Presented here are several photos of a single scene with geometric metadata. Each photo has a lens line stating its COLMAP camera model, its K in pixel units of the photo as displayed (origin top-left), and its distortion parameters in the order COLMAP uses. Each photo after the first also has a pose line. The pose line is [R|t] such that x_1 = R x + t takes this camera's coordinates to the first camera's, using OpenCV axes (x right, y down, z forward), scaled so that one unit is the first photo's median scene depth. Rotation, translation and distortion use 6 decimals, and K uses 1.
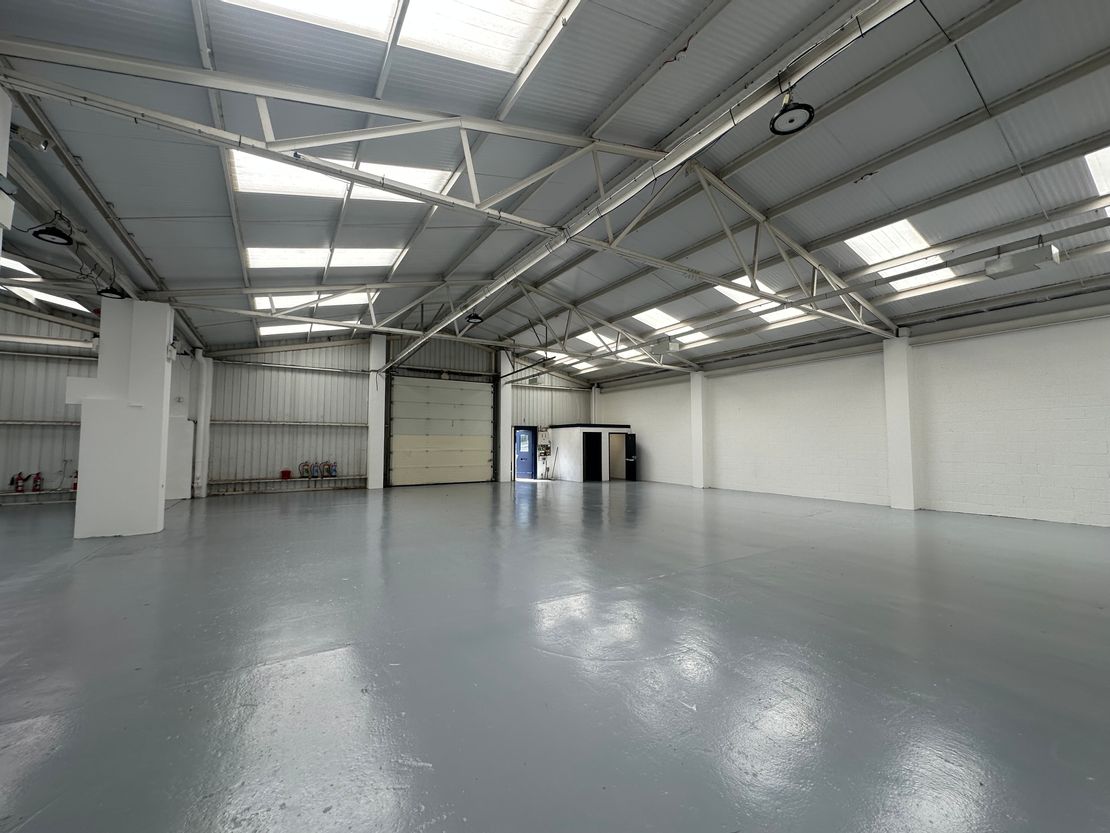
lens RADIAL K [[440.0, 0, 551.9], [0, 440.0, 416.0], [0, 0, 1]] dist [-0.003063, 0.000525]
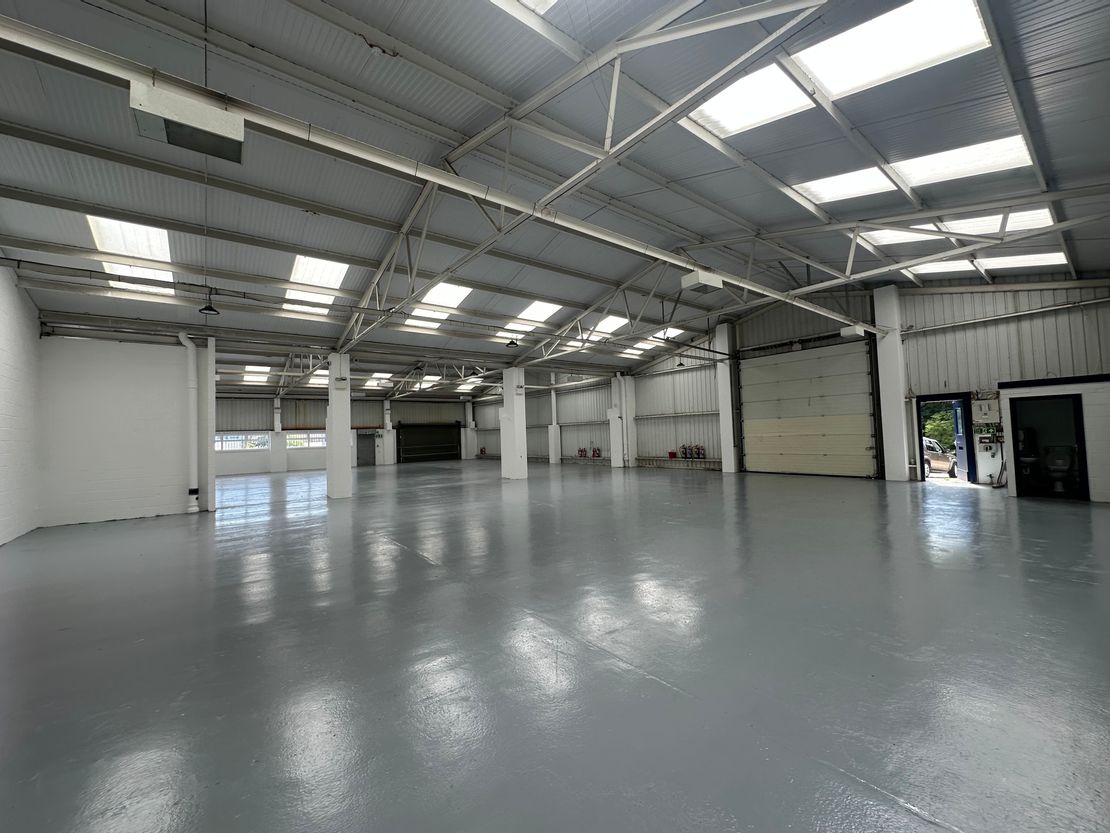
lens RADIAL K [[440.0, 0, 549.8], [0, 440.0, 416.3], [0, 0, 1]] dist [-0.003063, 0.000525]
pose [[0.105639, -0.043180, -0.993467, 0.577568], [0.095274, 0.994900, -0.033111, 0.026463], [0.989830, -0.091153, 0.109214, 0.462410]]
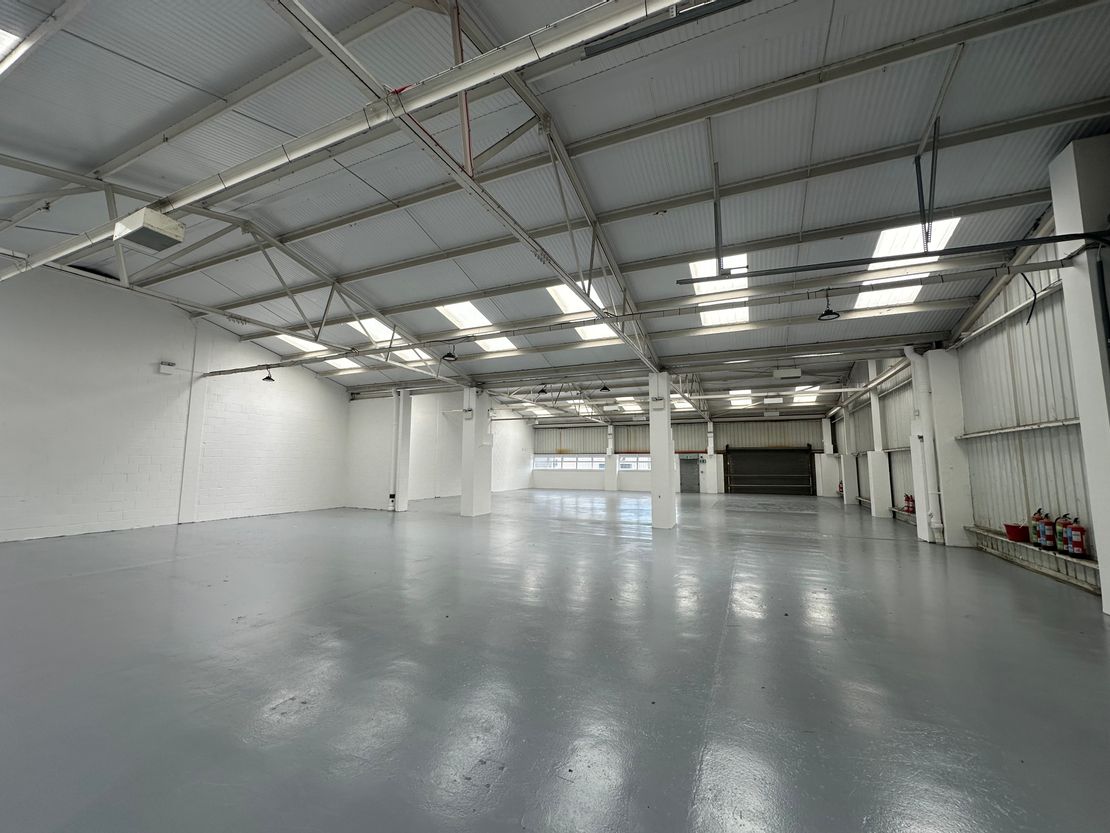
lens RADIAL K [[440.0, 0, 558.7], [0, 440.0, 415.6], [0, 0, 1]] dist [-0.003063, 0.000525]
pose [[-0.819302, -0.066084, -0.569540, 0.106186], [0.031945, 0.986531, -0.160422, 0.059257], [0.572471, -0.149628, -0.806157, 1.010995]]
